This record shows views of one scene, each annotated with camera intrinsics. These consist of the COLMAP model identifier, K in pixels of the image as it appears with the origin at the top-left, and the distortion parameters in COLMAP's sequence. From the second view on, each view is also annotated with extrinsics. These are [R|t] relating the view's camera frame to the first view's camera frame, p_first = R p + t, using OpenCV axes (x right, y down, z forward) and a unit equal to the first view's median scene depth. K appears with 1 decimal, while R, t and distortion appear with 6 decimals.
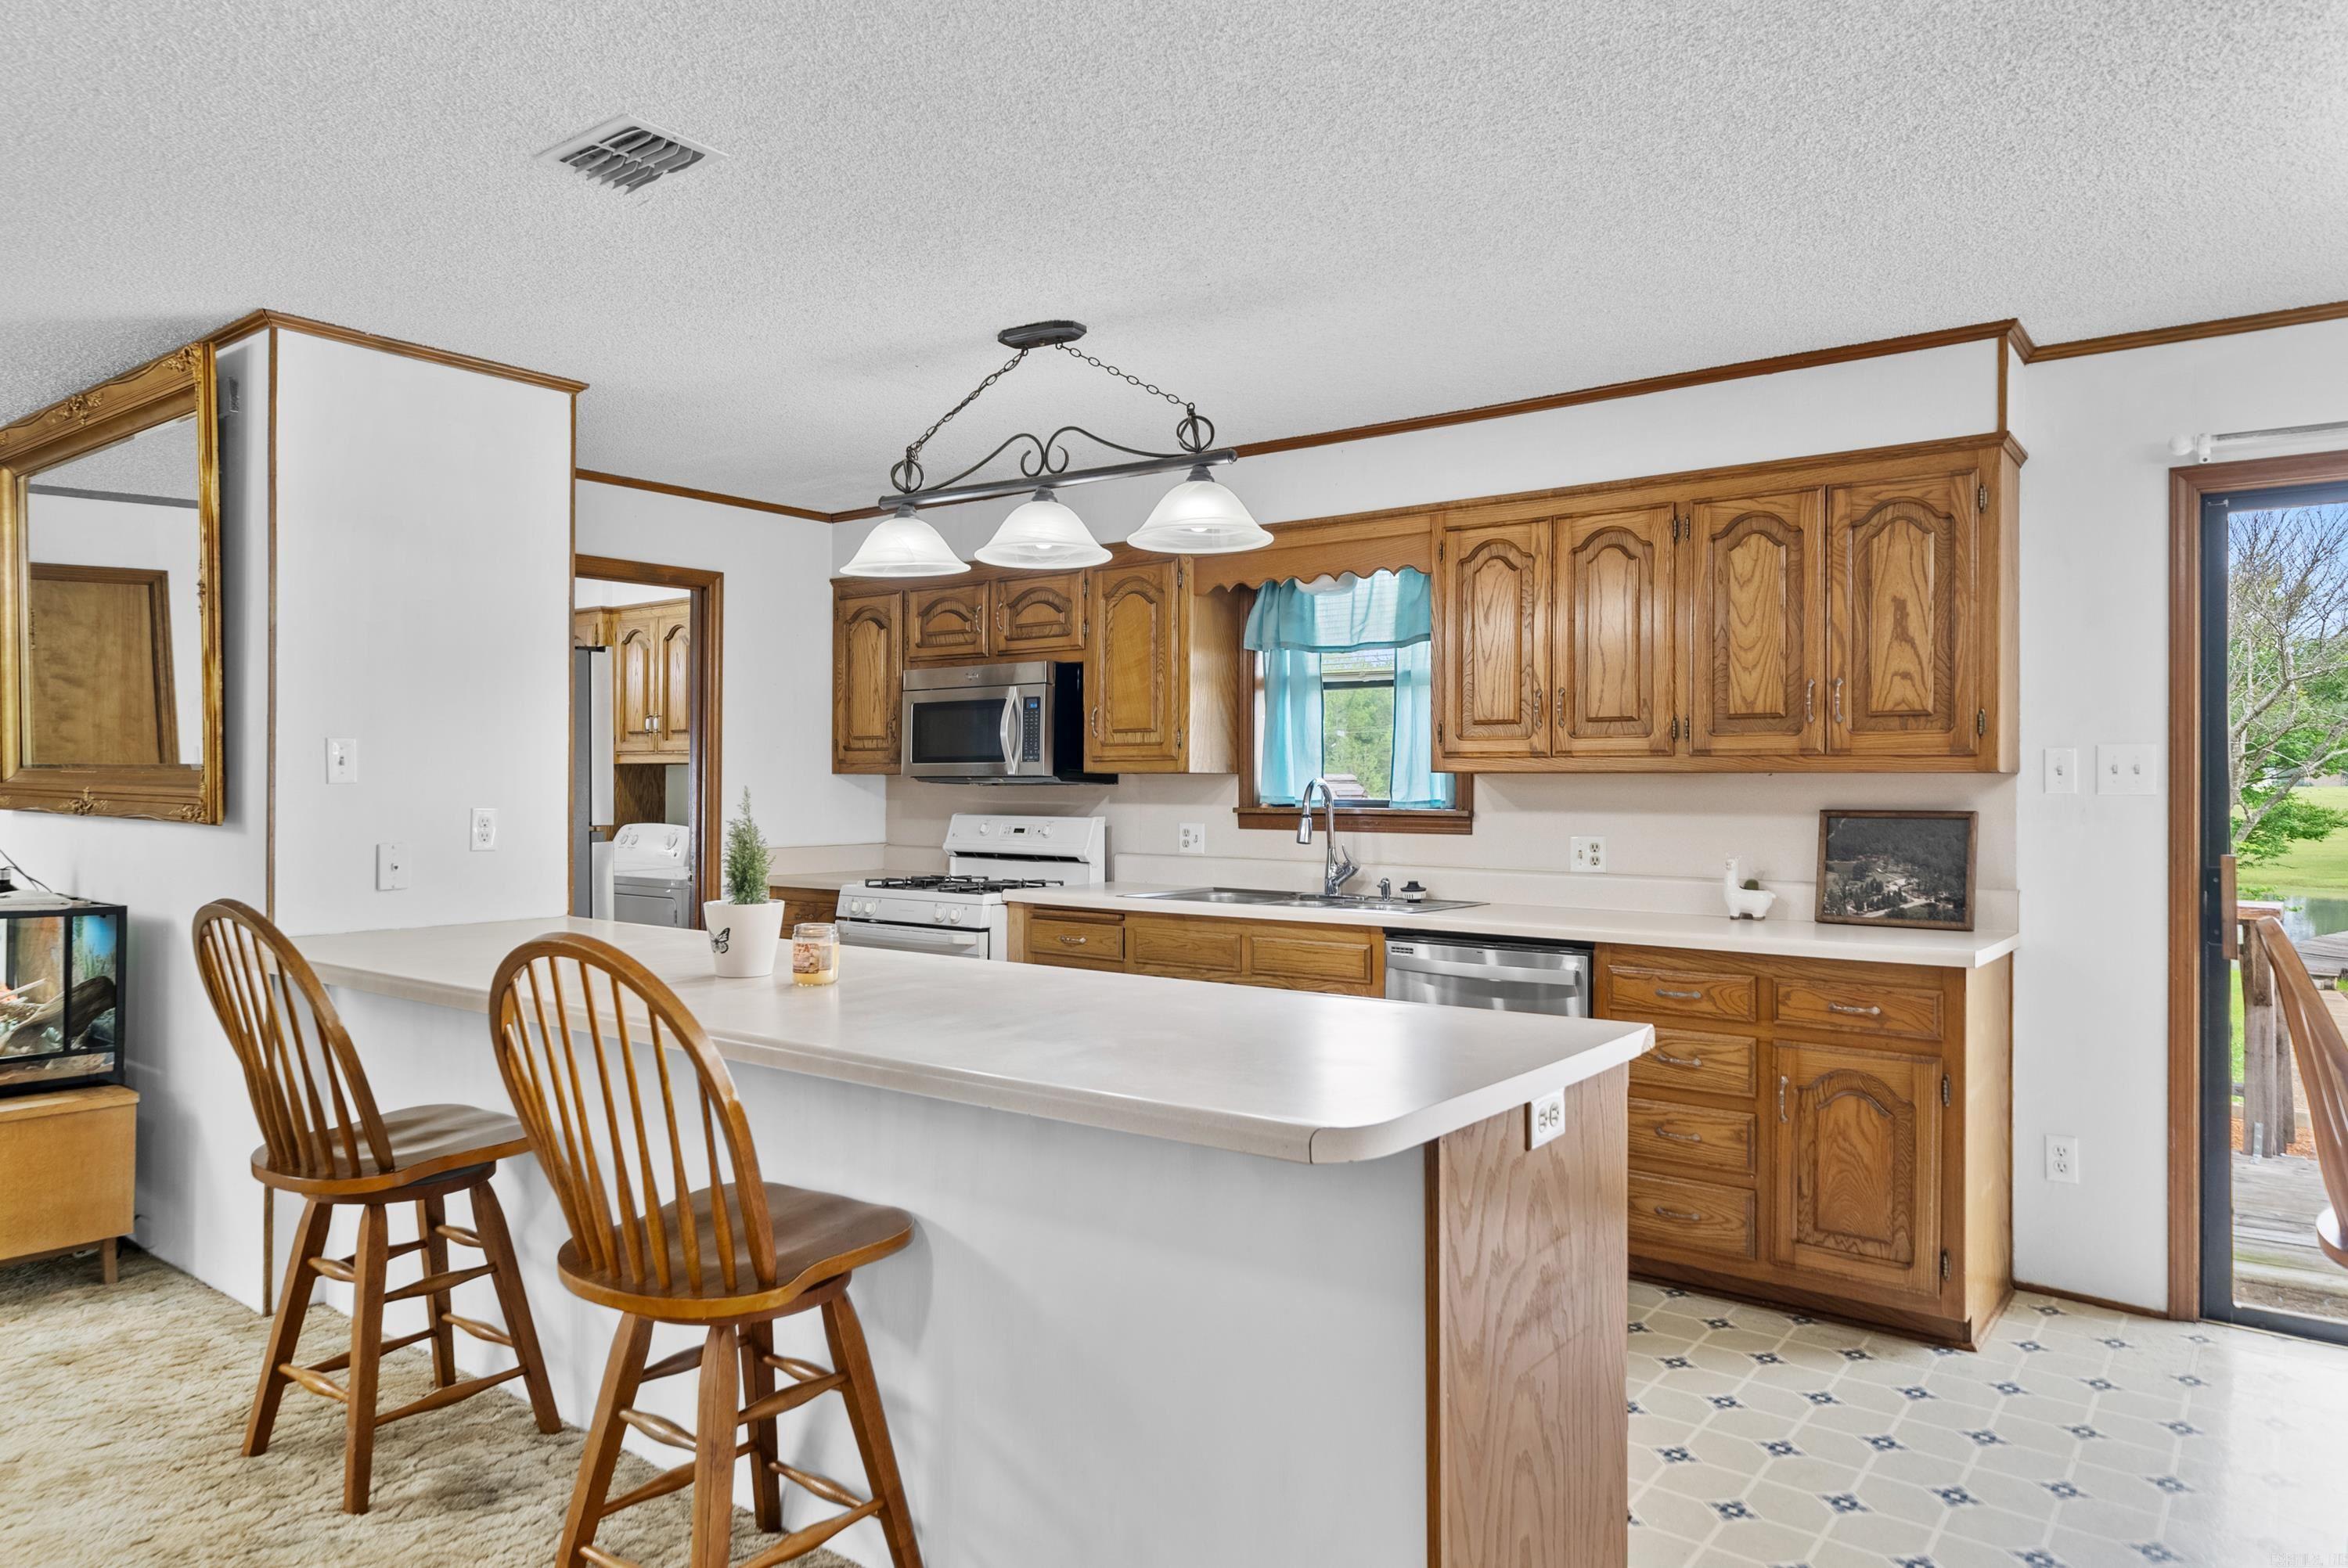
lens RADIAL K [[1487.3, 0, 1178.2], [0, 1487.3, 789.3], [0, 0, 1]] dist [-0.008928, 0.001392]
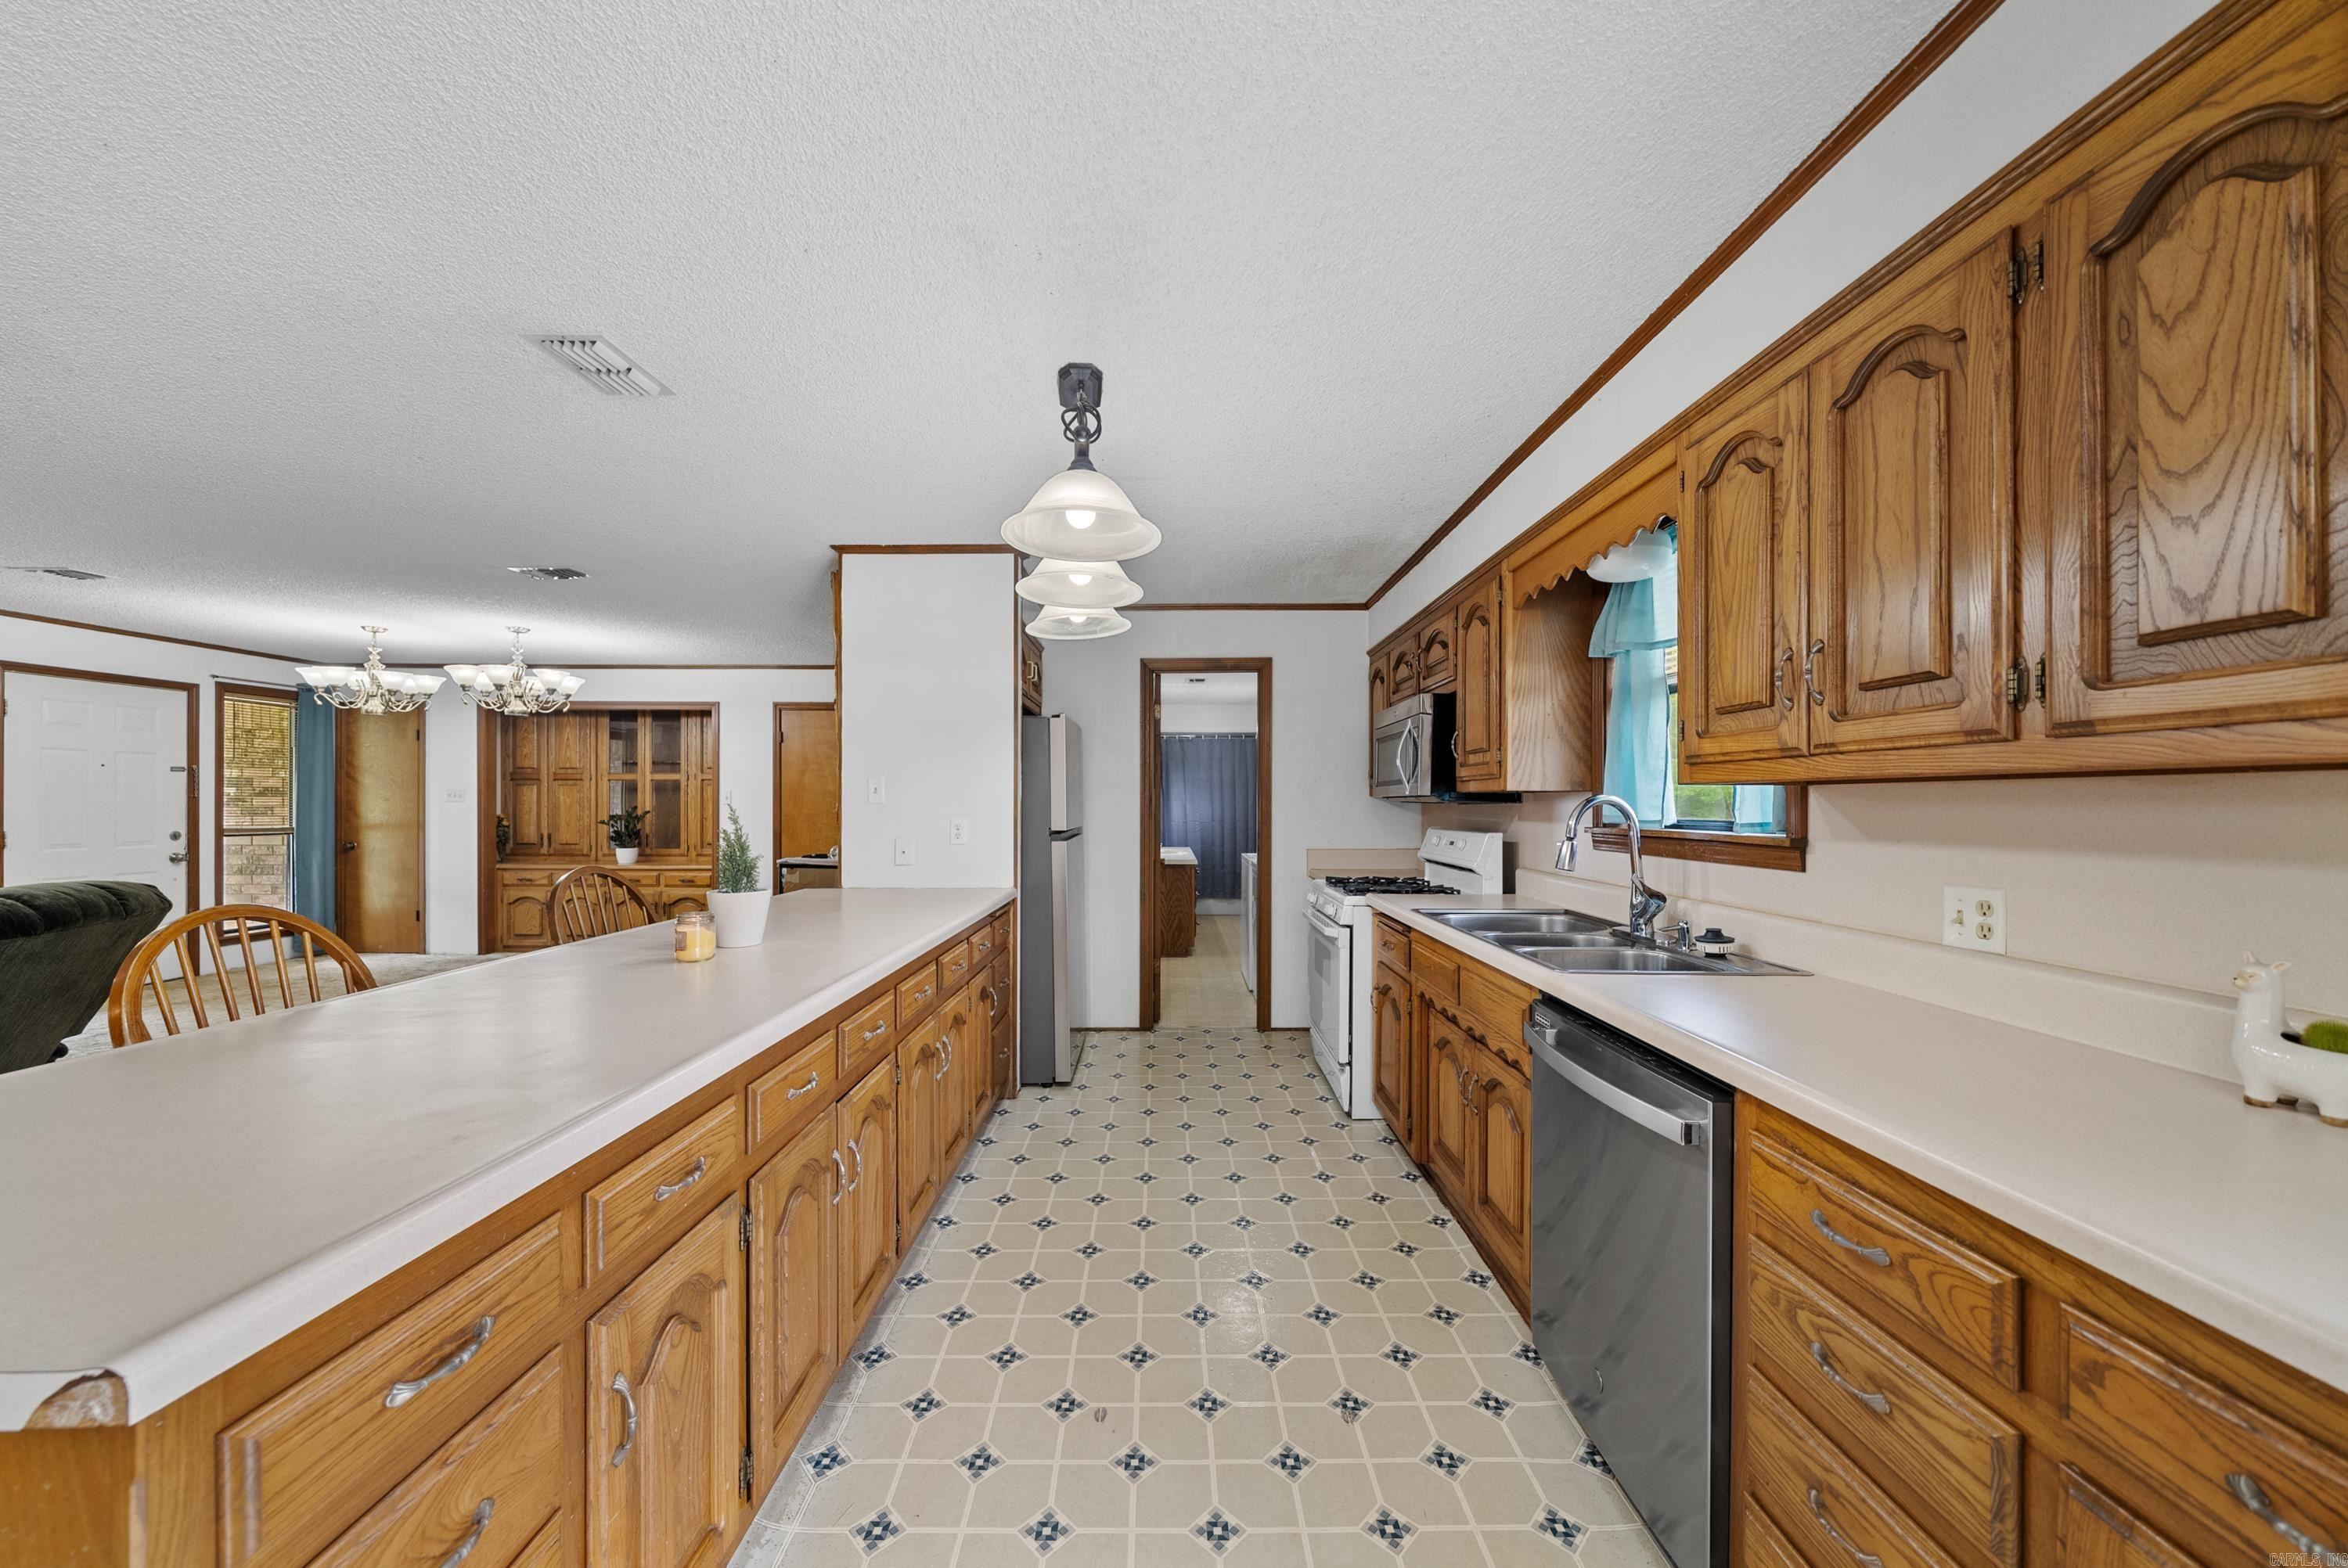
lens RADIAL K [[822.2, 0, 1158.5], [0, 822.2, 805.7], [0, 0, 1]] dist [-0.009002, 0.000096]
pose [[0.601255, -0.000878, -0.799057, 0.347919], [-0.001433, 0.999997, -0.002177, 0.000259], [0.799056, 0.002454, 0.601252, 0.562482]]
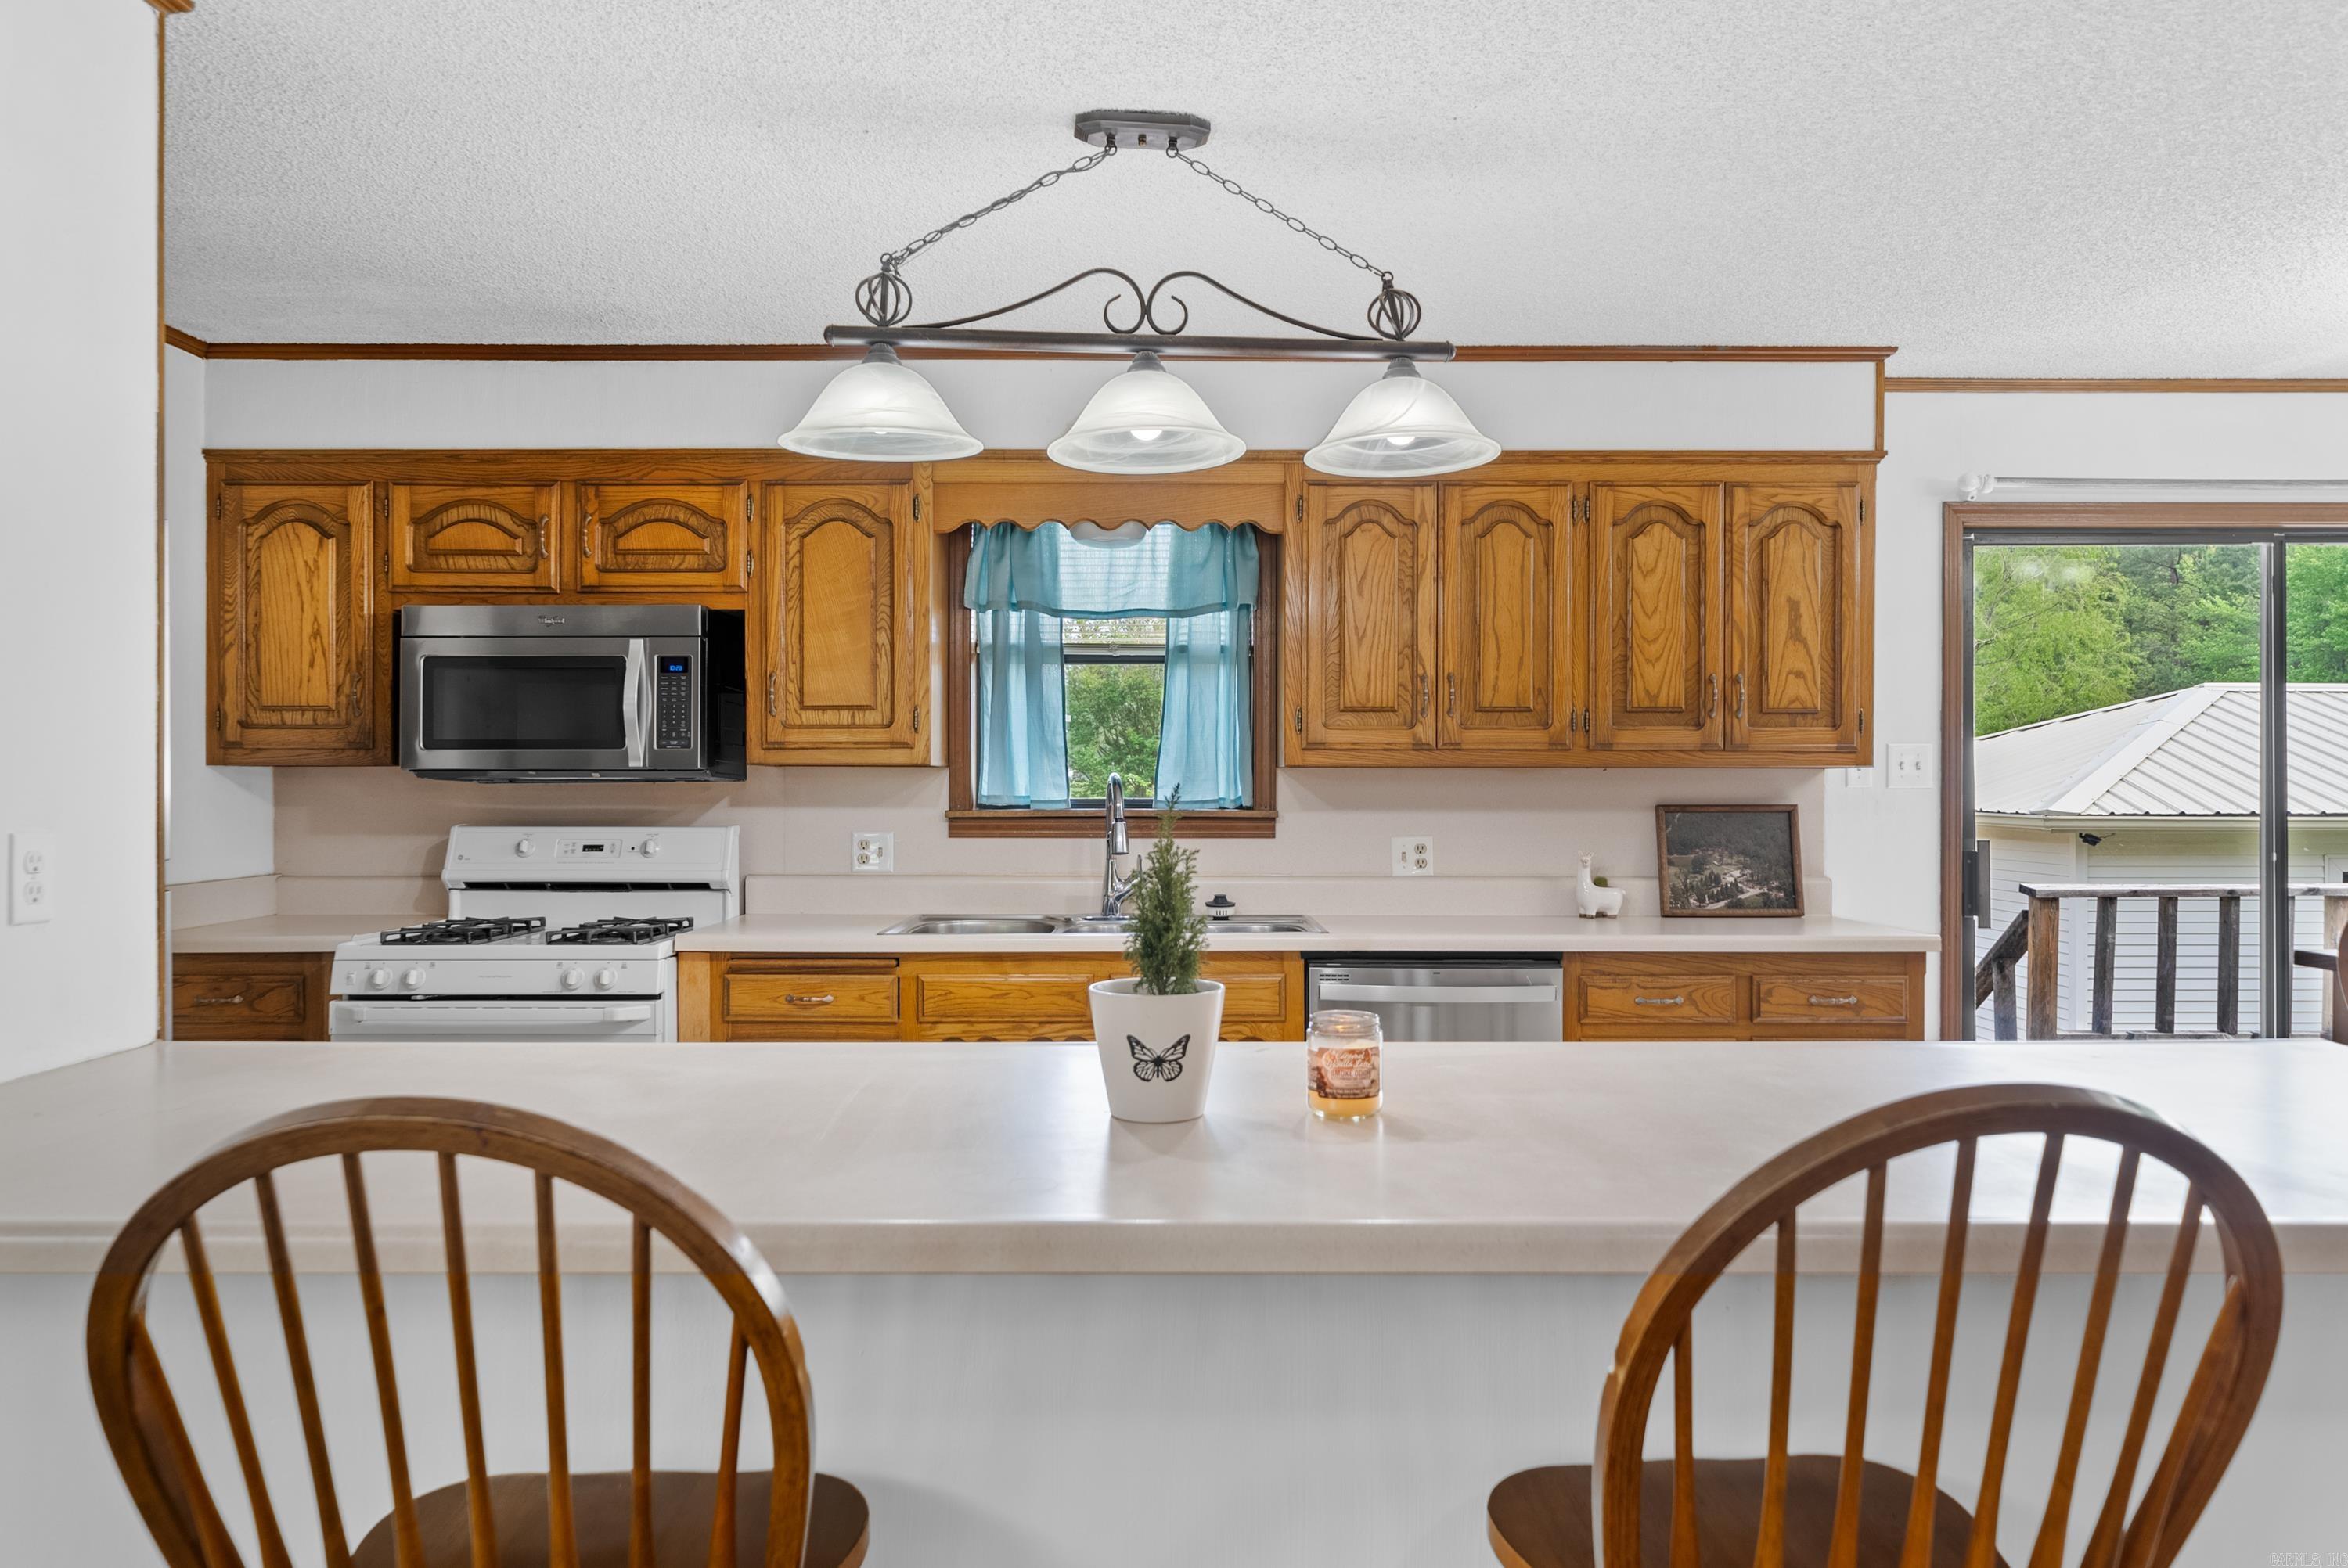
lens RADIAL K [[1532.5, 0, 1178.5], [0, 1532.5, 788.2], [0, 0, 1]] dist [-0.007706, 0.009440]
pose [[0.790800, -0.004771, 0.612056, -0.425998], [0.003760, 0.999989, 0.002936, -0.001505], [-0.612063, -0.000020, 0.790809, 0.350718]]
